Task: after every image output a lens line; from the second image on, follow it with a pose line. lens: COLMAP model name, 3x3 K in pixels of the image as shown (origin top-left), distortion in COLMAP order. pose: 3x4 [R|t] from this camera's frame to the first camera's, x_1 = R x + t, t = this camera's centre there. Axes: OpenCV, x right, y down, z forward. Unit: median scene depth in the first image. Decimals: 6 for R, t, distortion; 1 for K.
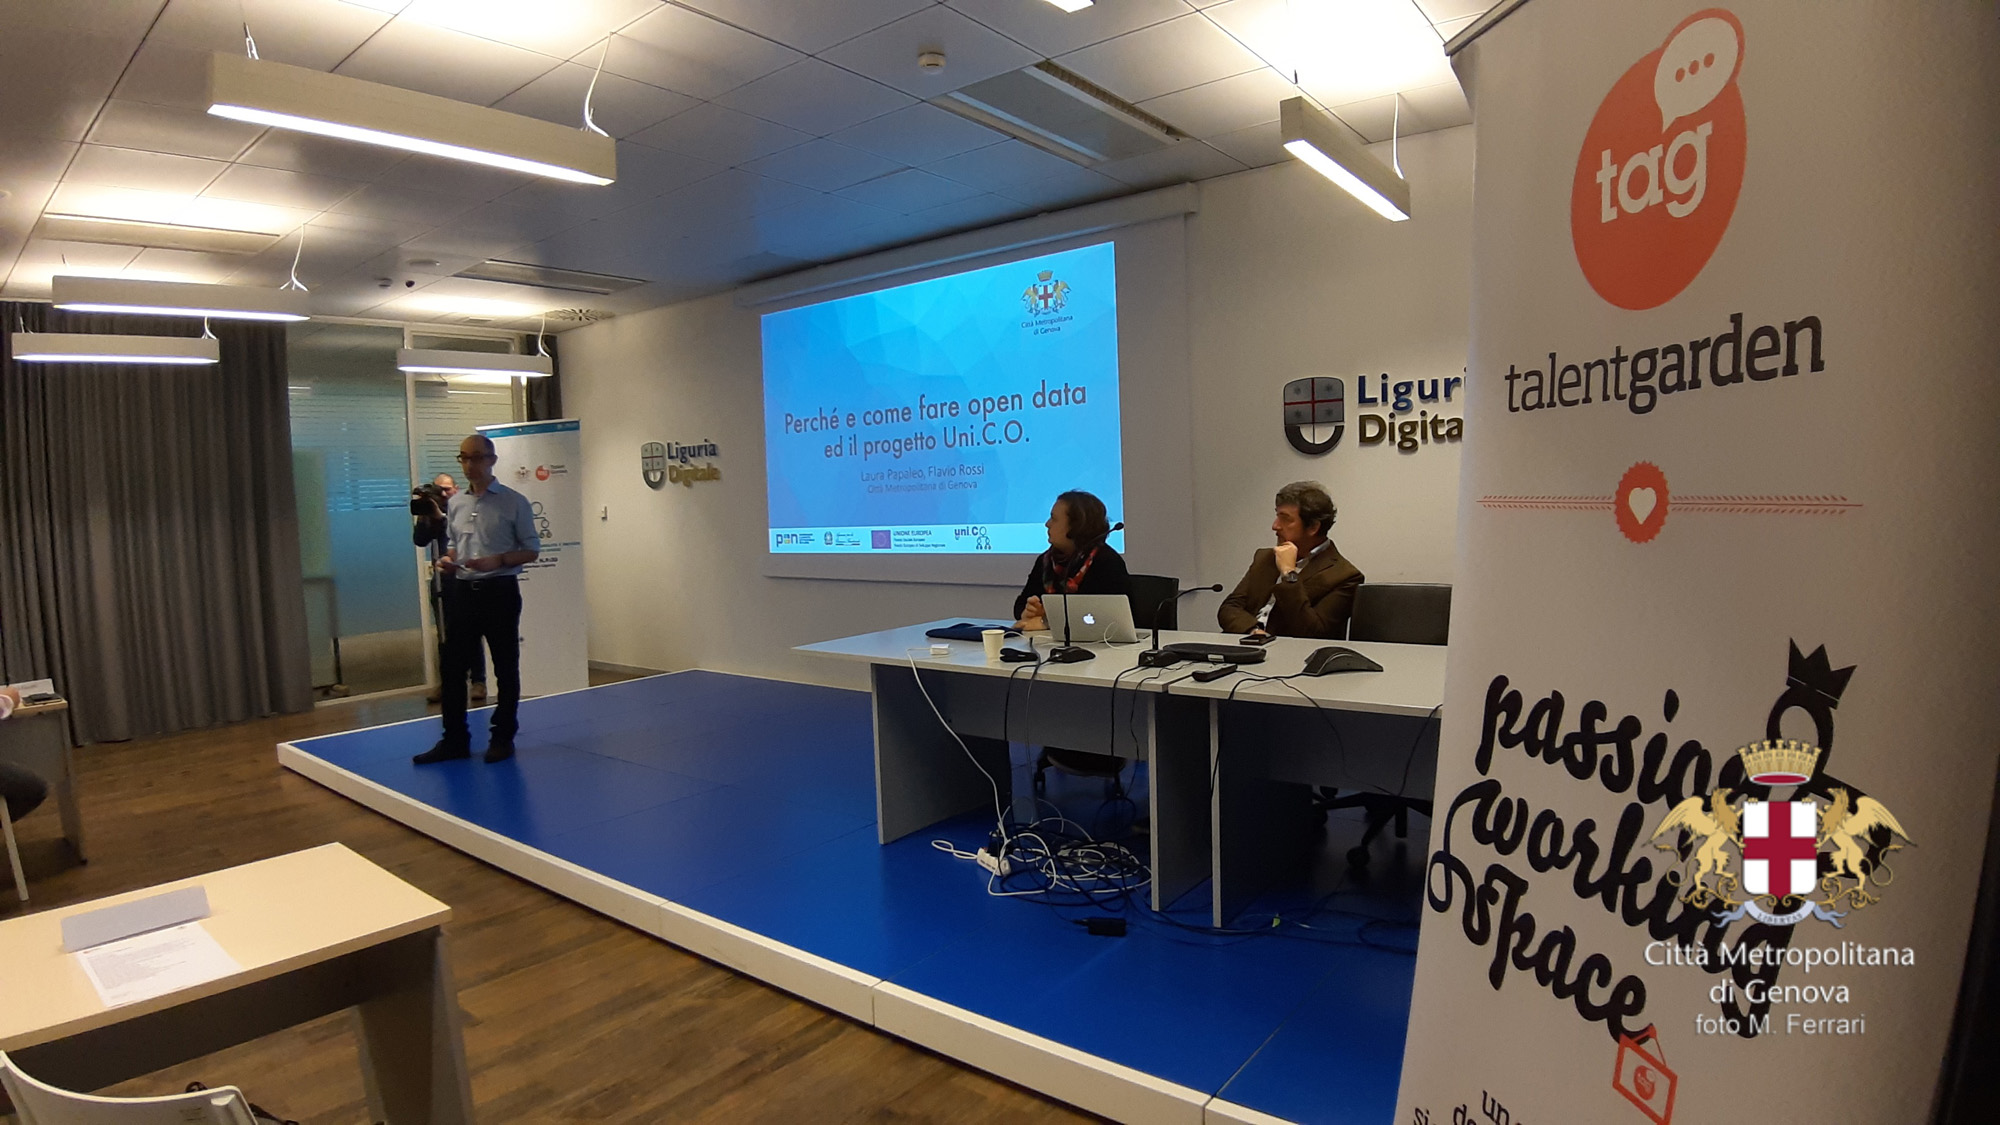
lens RADIAL K [[1051.5, 0, 1000.0], [0, 1051.5, 562.5], [0, 0, 1]] dist [-0.104456, -0.001553]
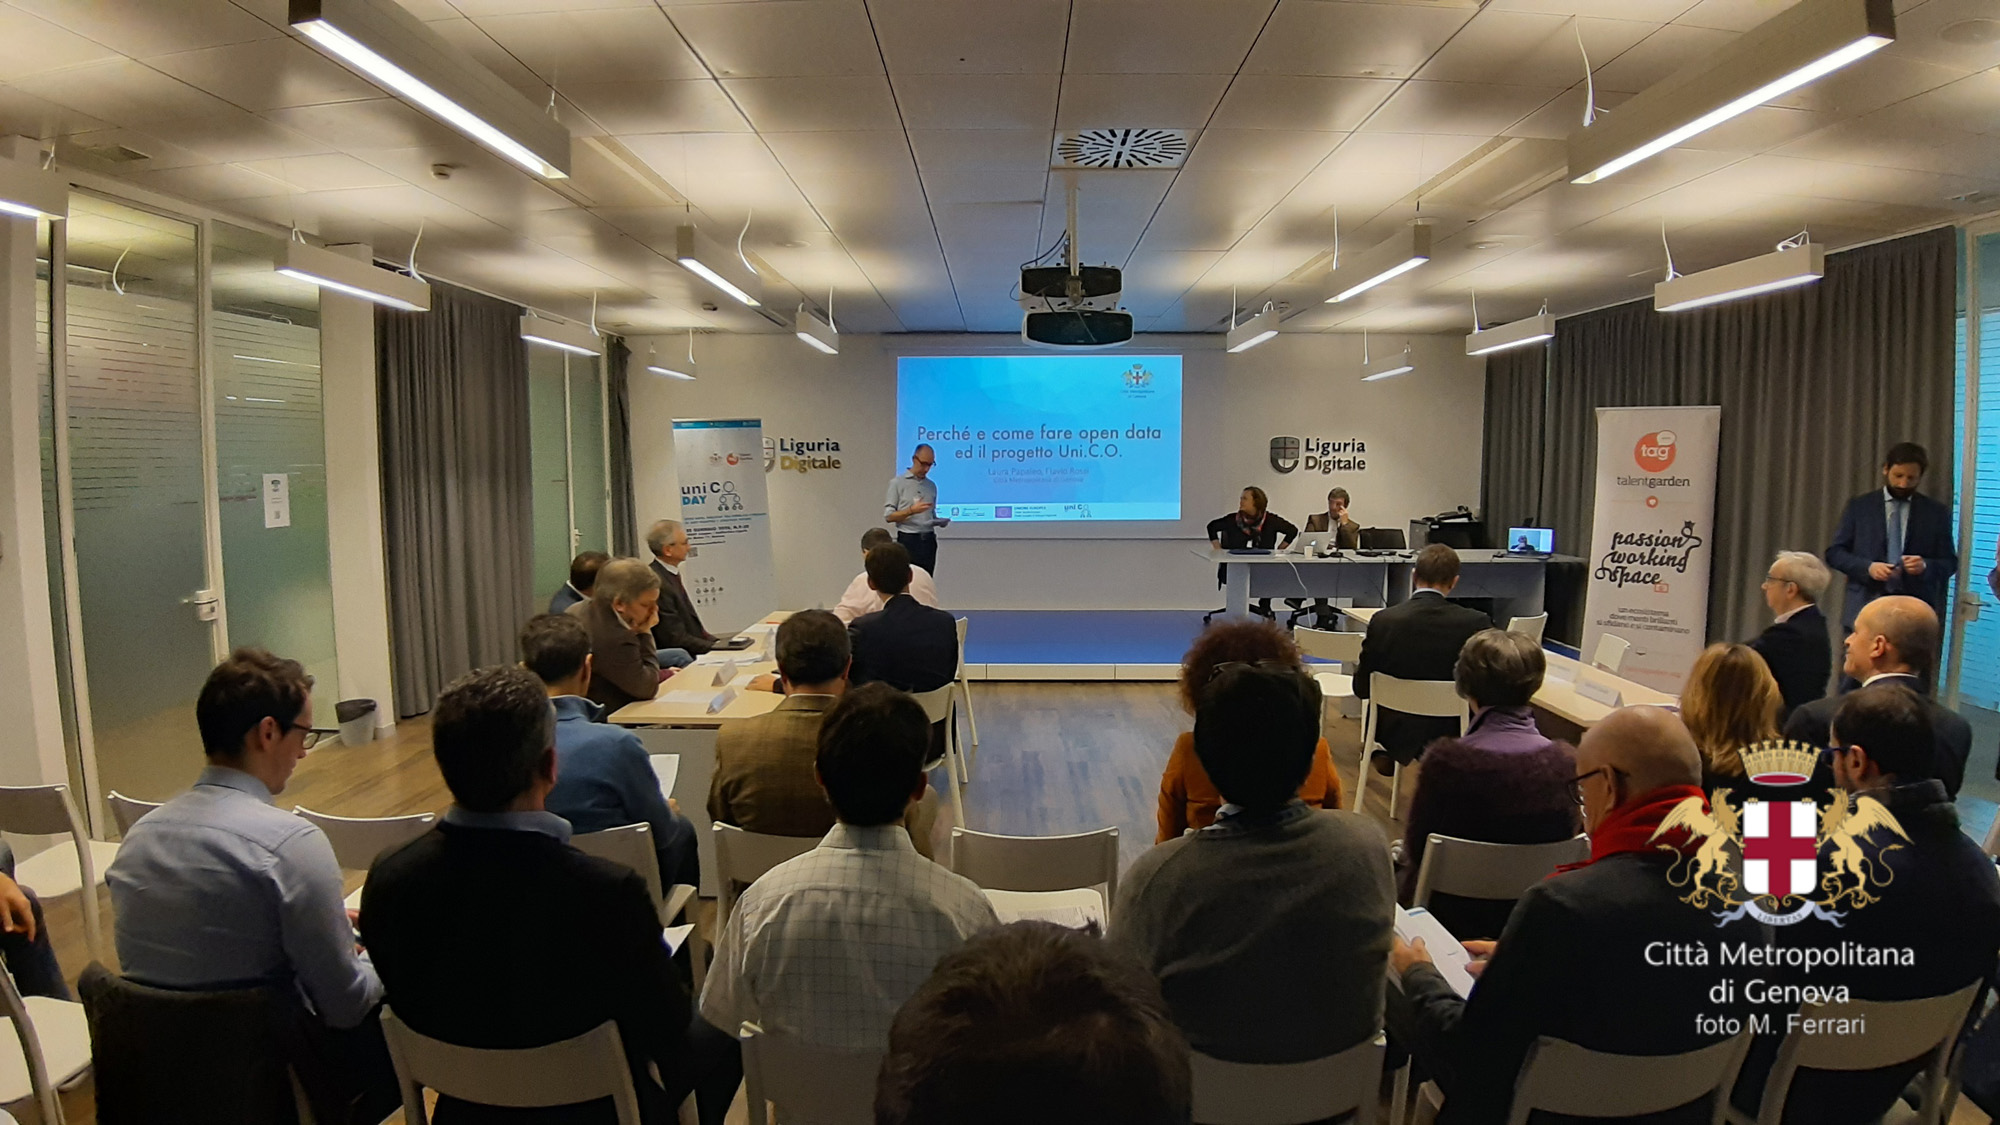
lens RADIAL K [[1051.5, 0, 1000.0], [0, 1051.5, 562.5], [0, 0, 1]] dist [-0.104456, -0.001553]
pose [[0.796693, -0.021143, 0.604014, -1.149805], [0.013173, 0.999758, 0.017621, 0.028208], [-0.604241, -0.006082, 0.796779, -0.282969]]
